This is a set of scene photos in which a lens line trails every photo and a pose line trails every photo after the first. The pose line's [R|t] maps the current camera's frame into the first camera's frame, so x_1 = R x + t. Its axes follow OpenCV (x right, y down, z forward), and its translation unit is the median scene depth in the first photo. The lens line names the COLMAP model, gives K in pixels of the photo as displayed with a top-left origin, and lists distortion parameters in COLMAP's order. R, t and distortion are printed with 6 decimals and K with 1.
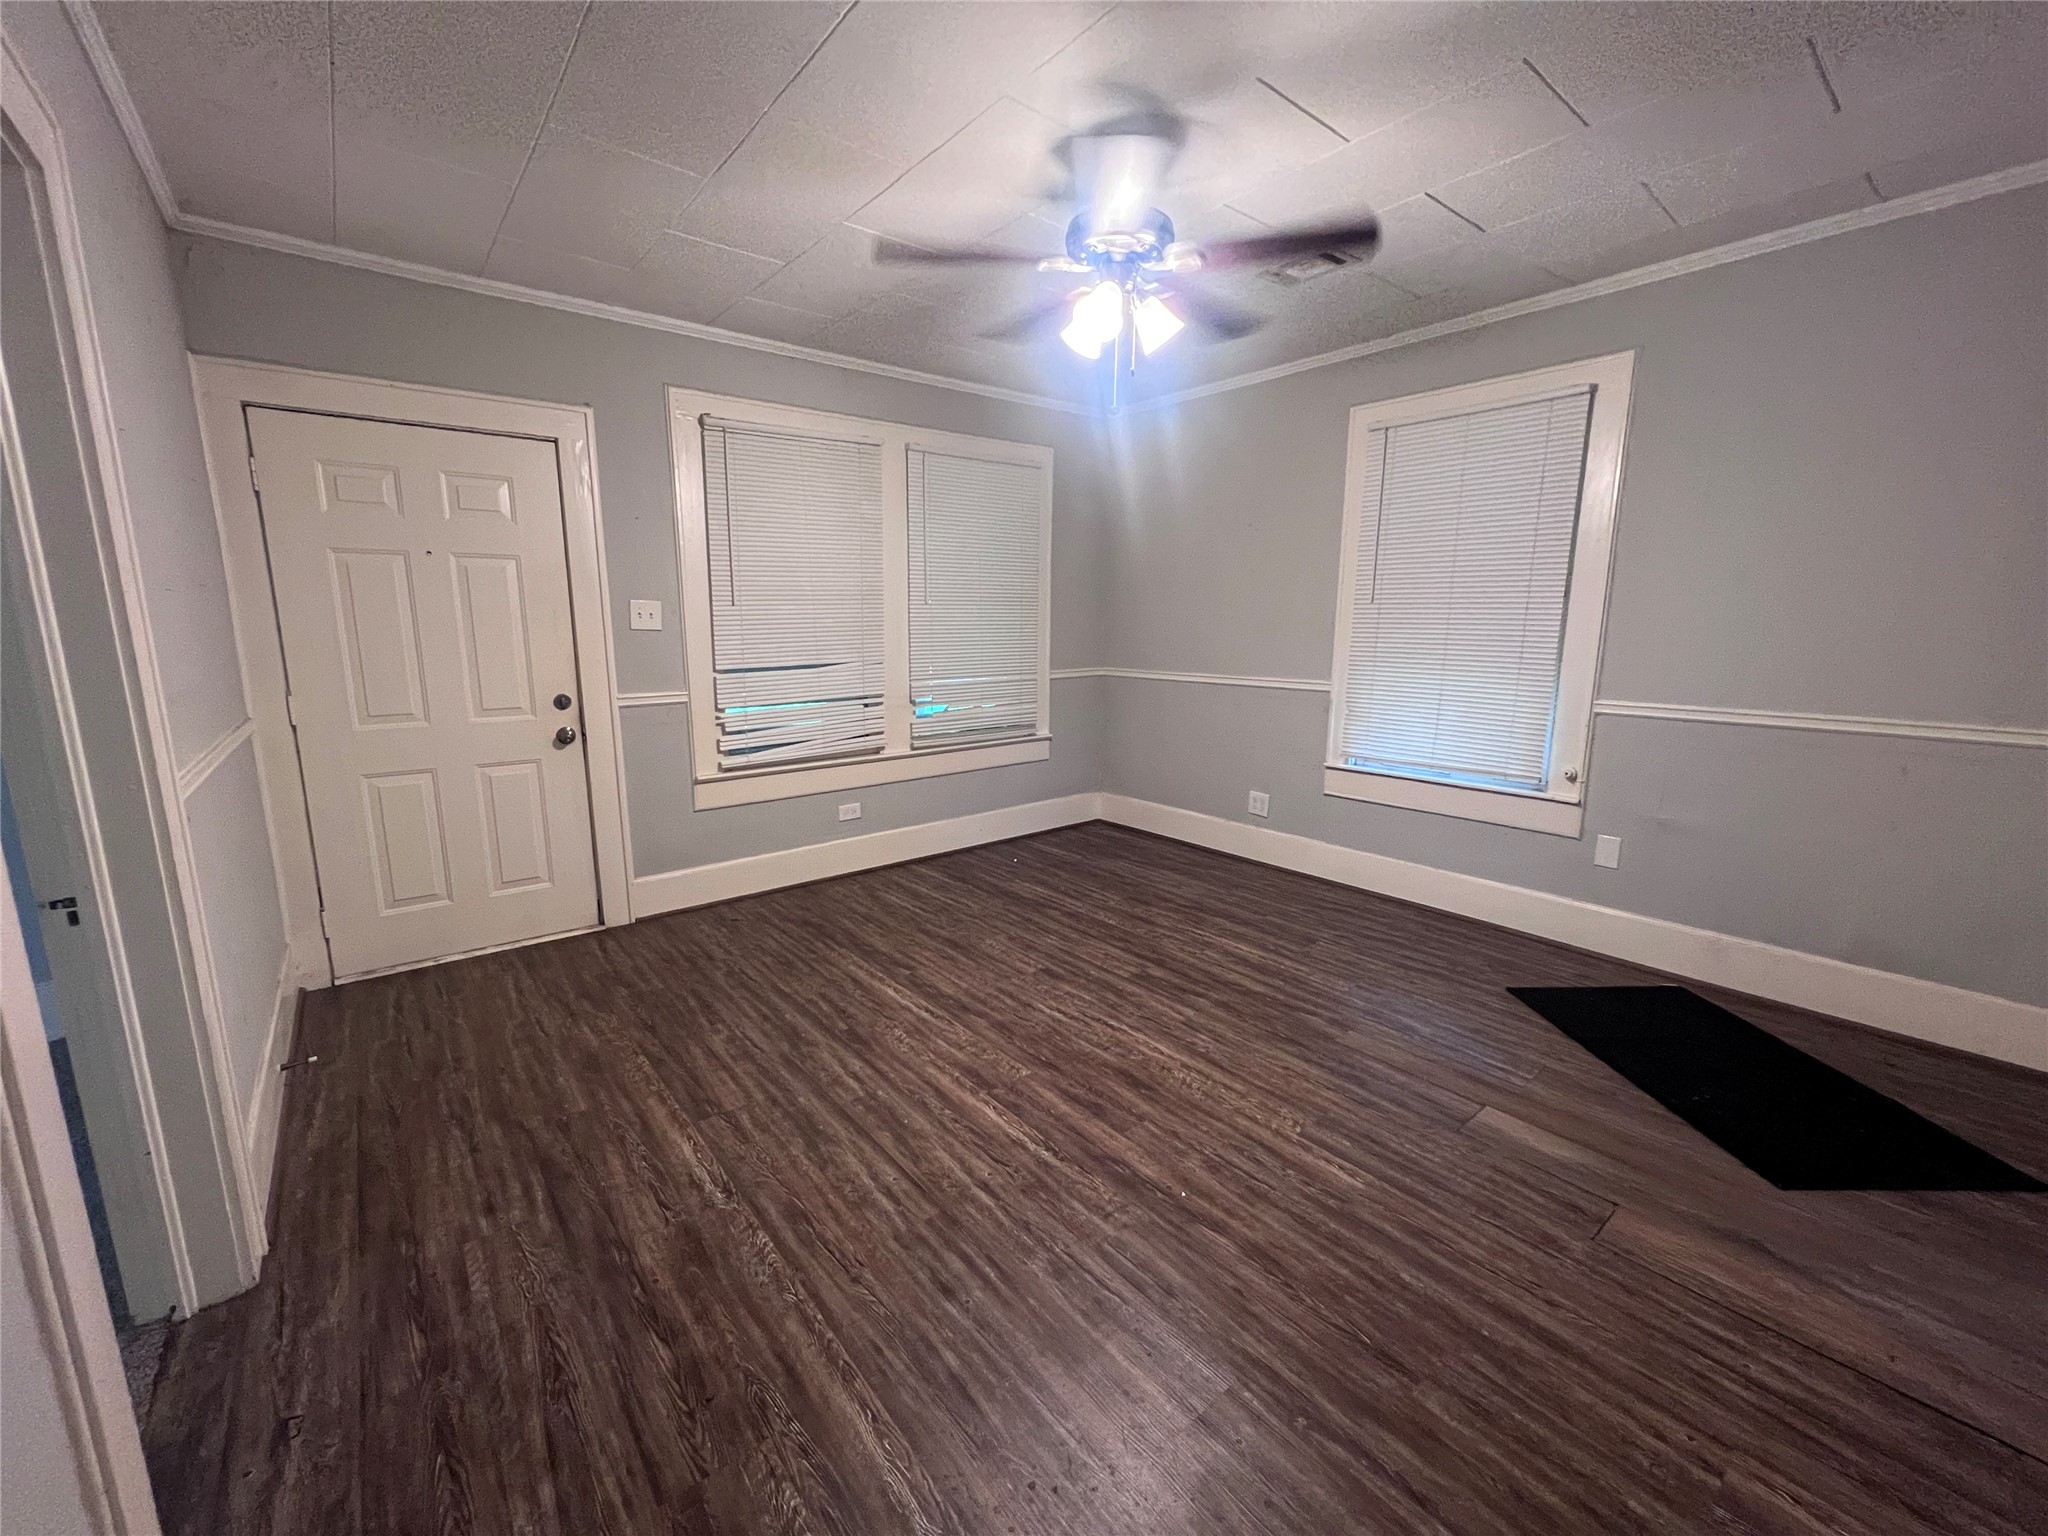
lens RADIAL K [[820.8, 0, 1017.5], [0, 820.8, 769.2], [0, 0, 1]] dist [-0.002028, -0.000115]
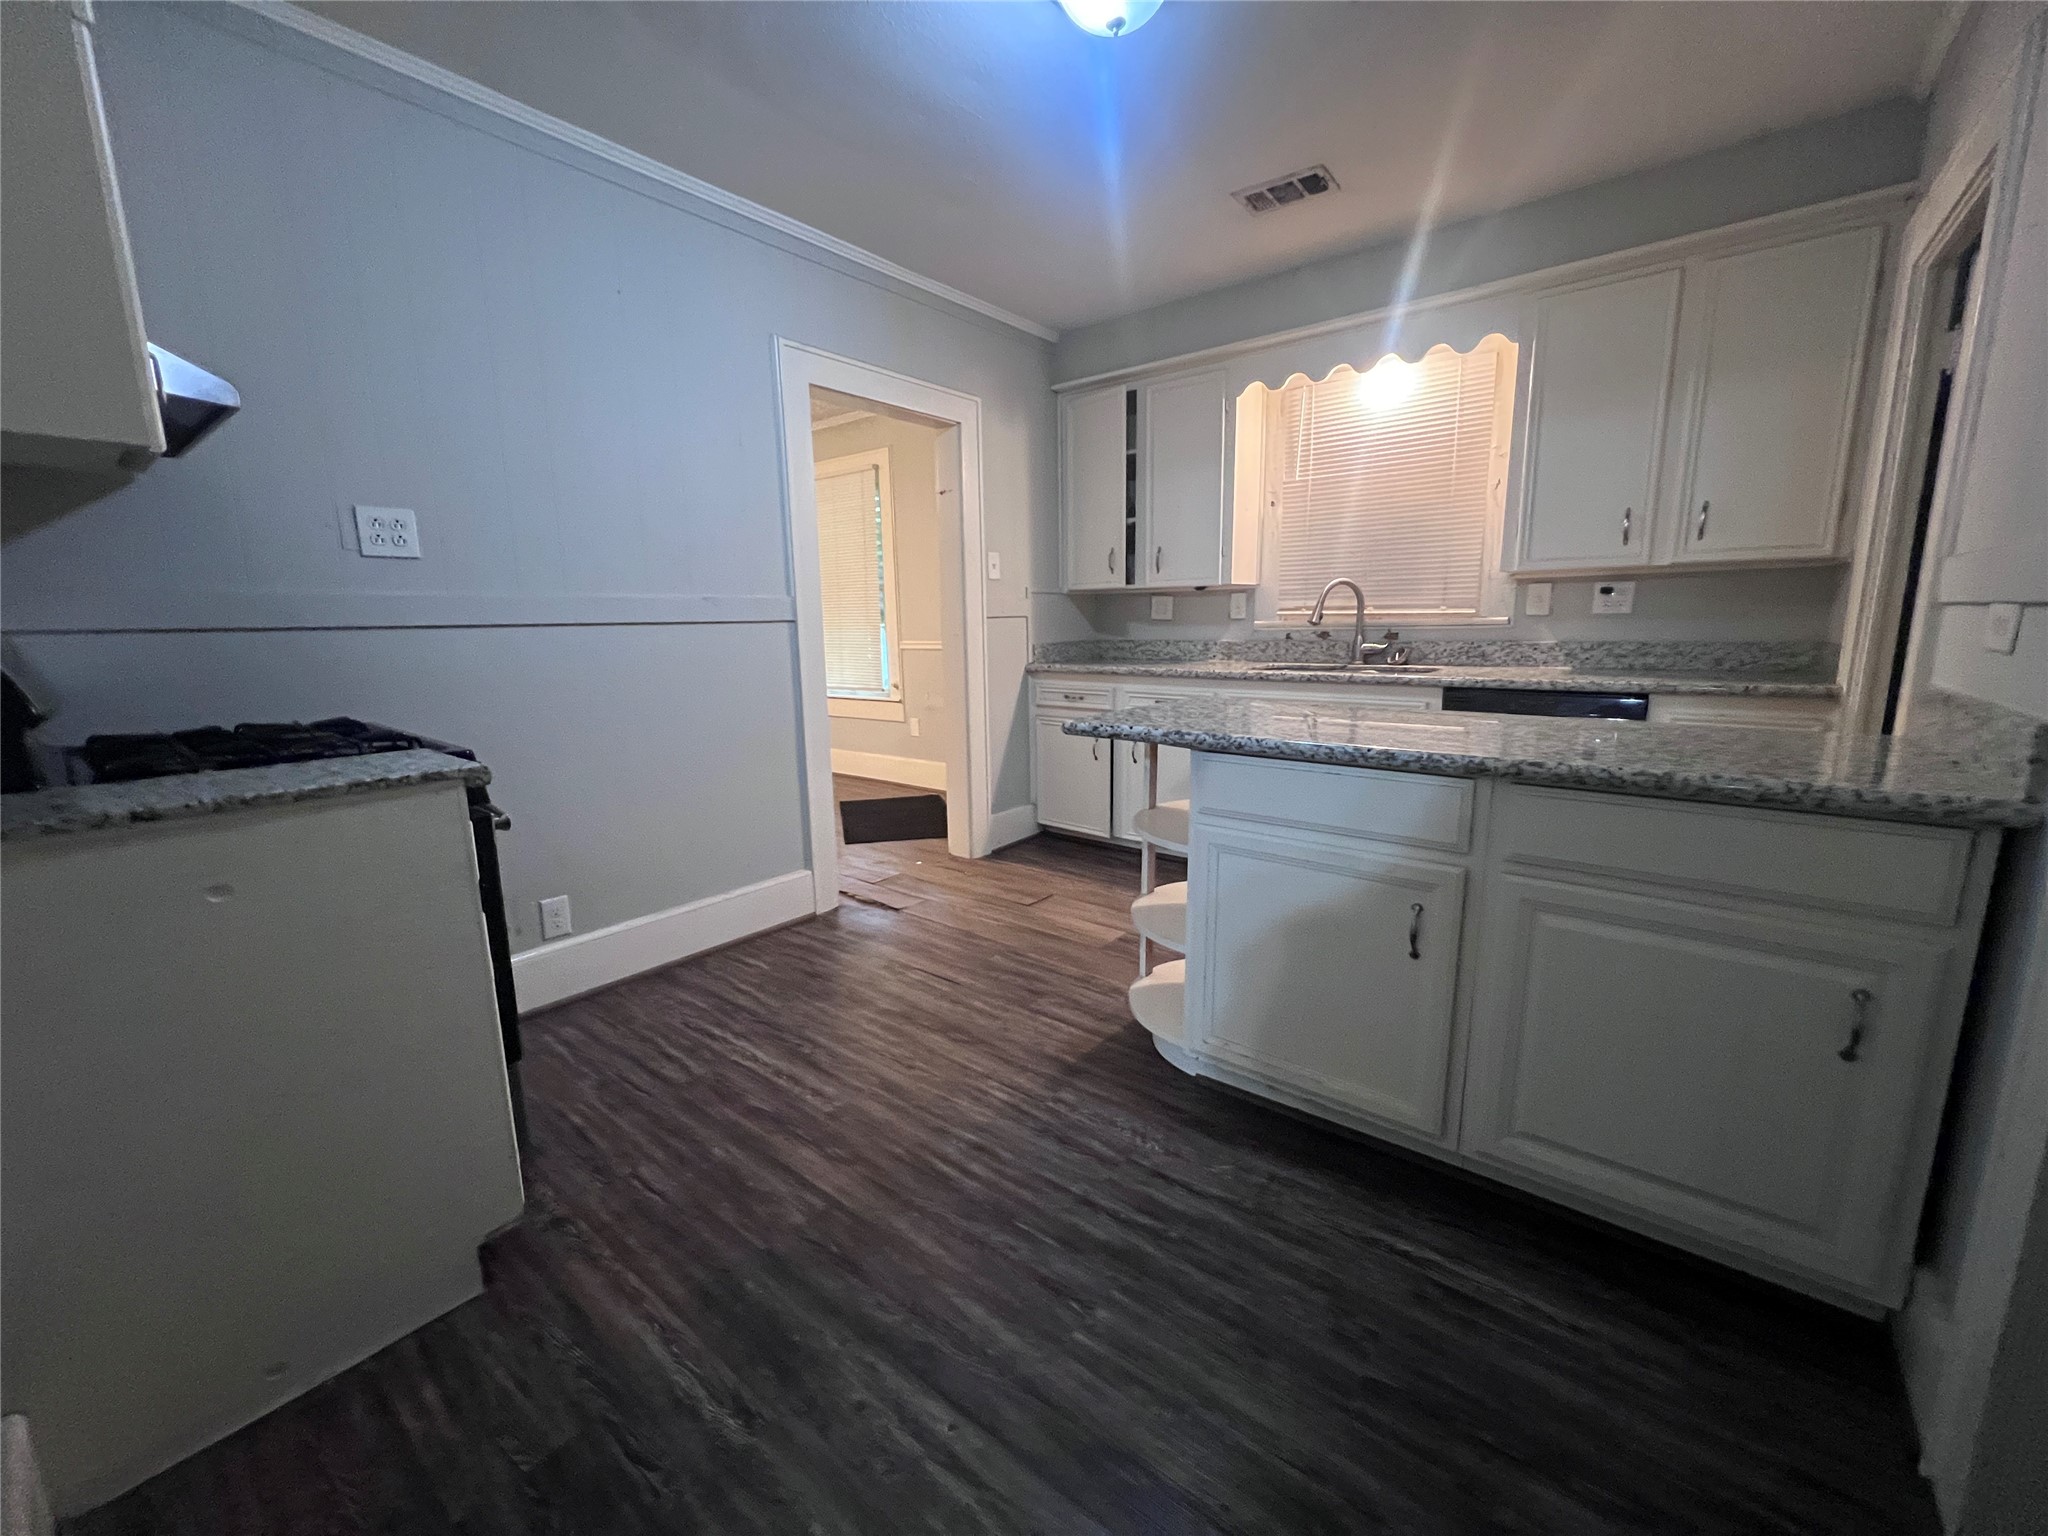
lens RADIAL K [[824.8, 0, 1020.8], [0, 824.8, 768.6], [0, 0, 1]] dist [-0.000410, -0.000165]
pose [[0.975772, -0.059541, 0.210532, 0.552642], [0.060513, 0.998166, 0.001825, 0.196005], [-0.210255, 0.010959, 0.977585, -0.768179]]
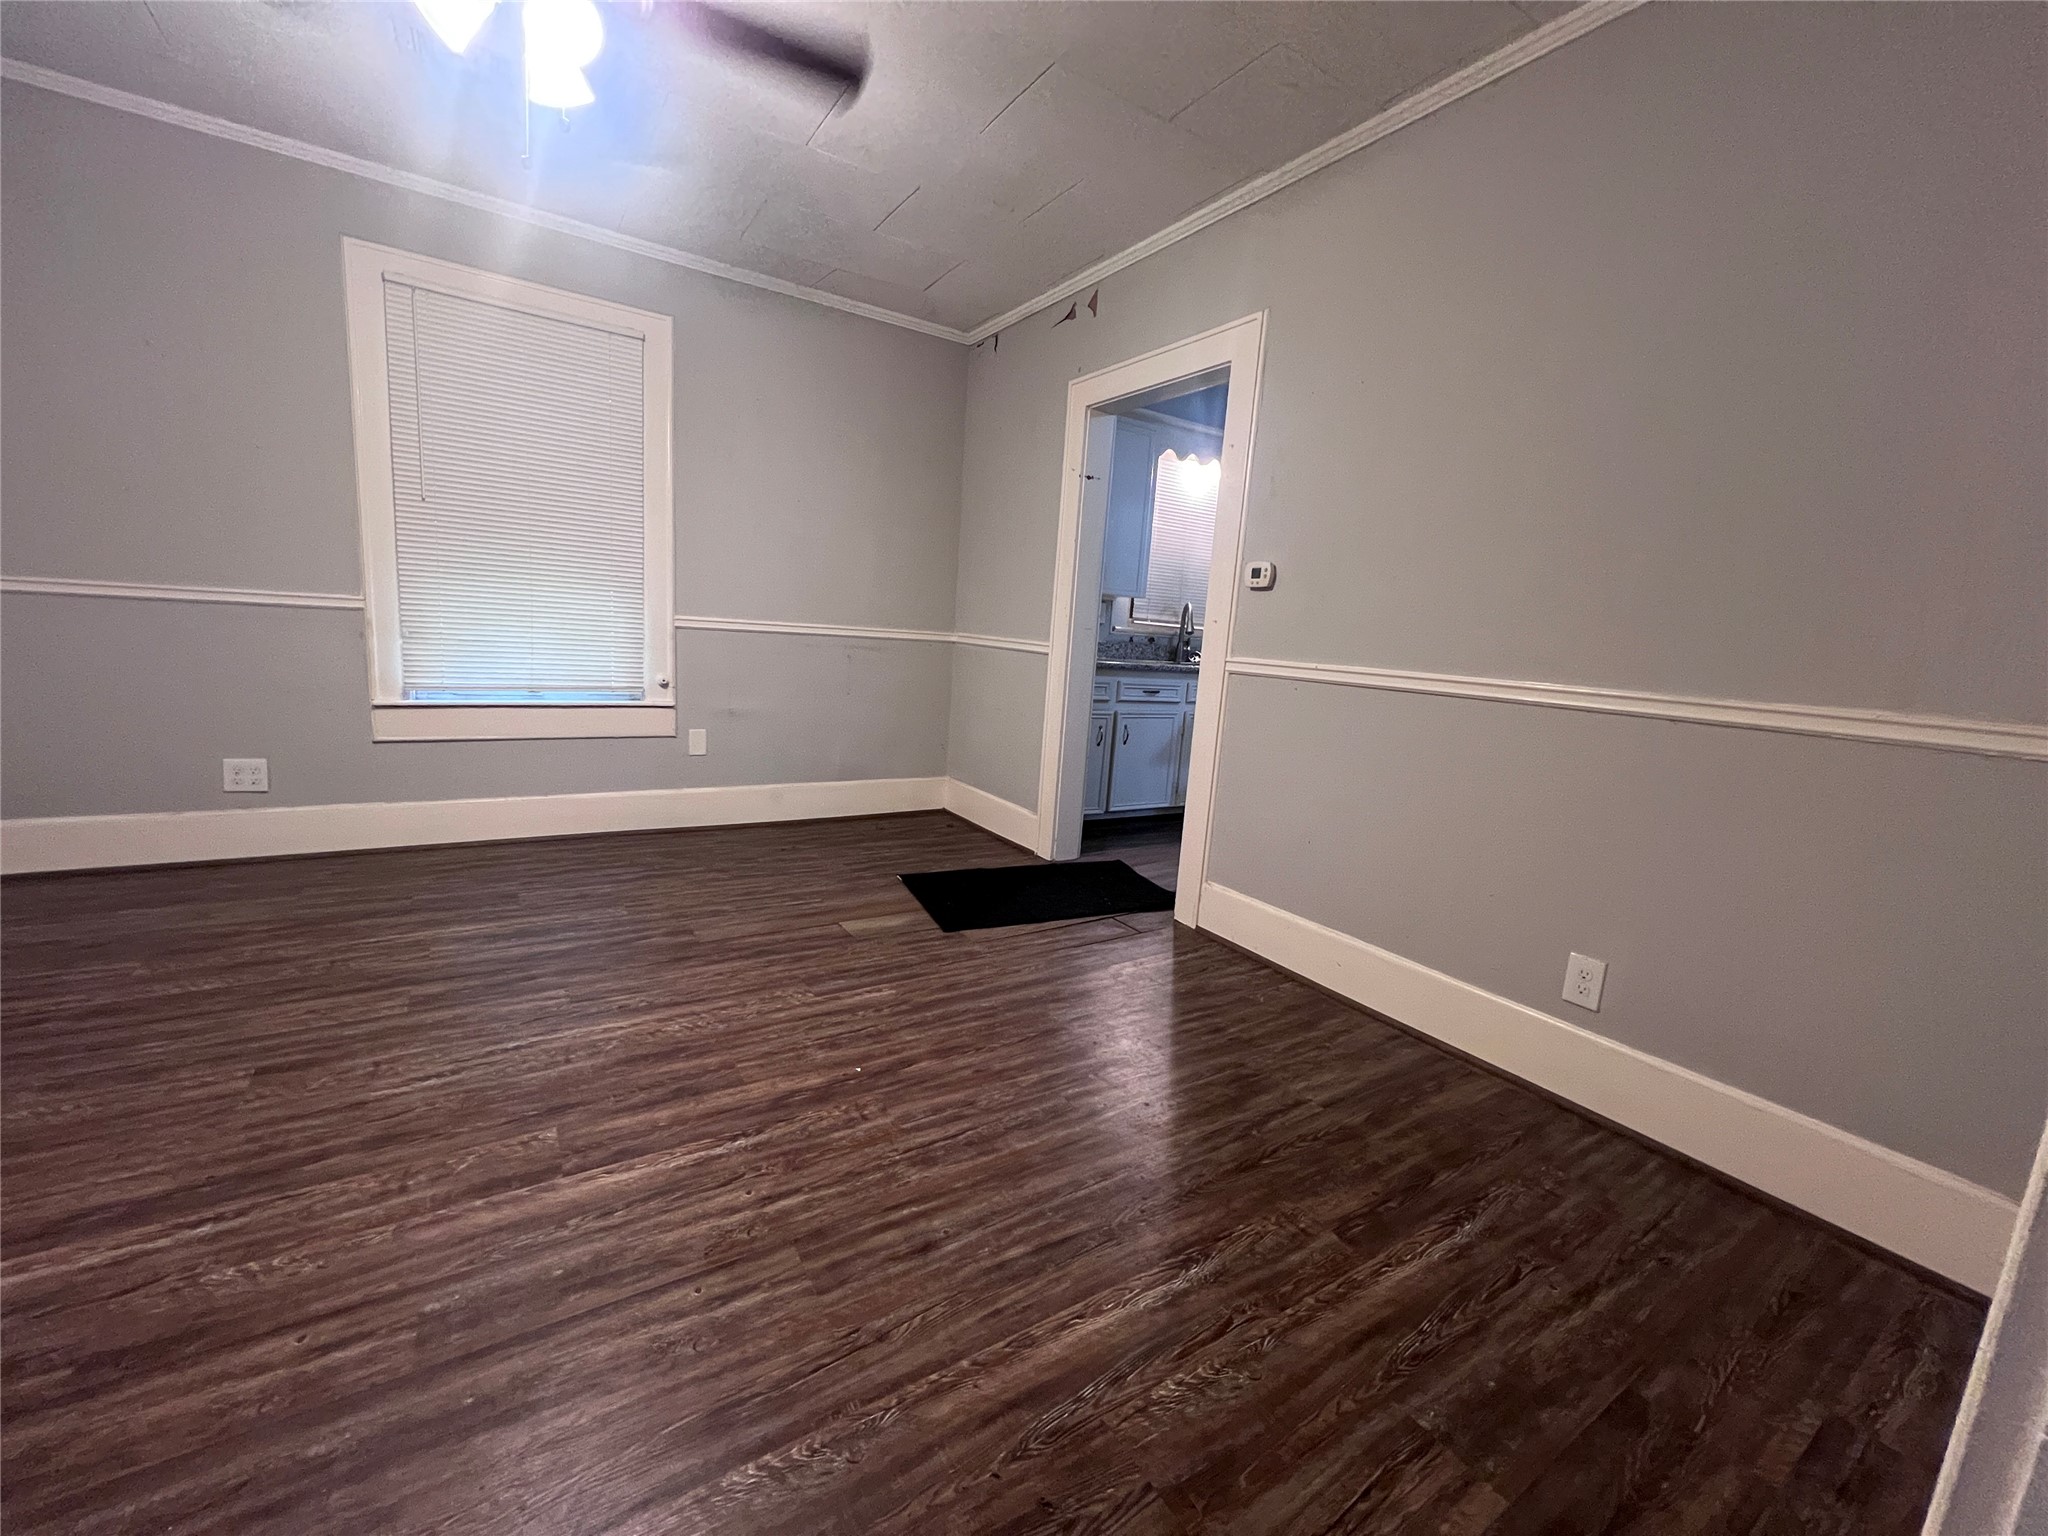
lens RADIAL K [[818.5, 0, 1019.2], [0, 818.5, 768.7], [0, 0, 1]] dist [-0.001977, 0.000294]
pose [[0.105384, -0.160933, 0.981323, -0.419926], [0.115103, 0.982159, 0.148709, 0.013315], [-0.987748, 0.097282, 0.122028, 0.376589]]
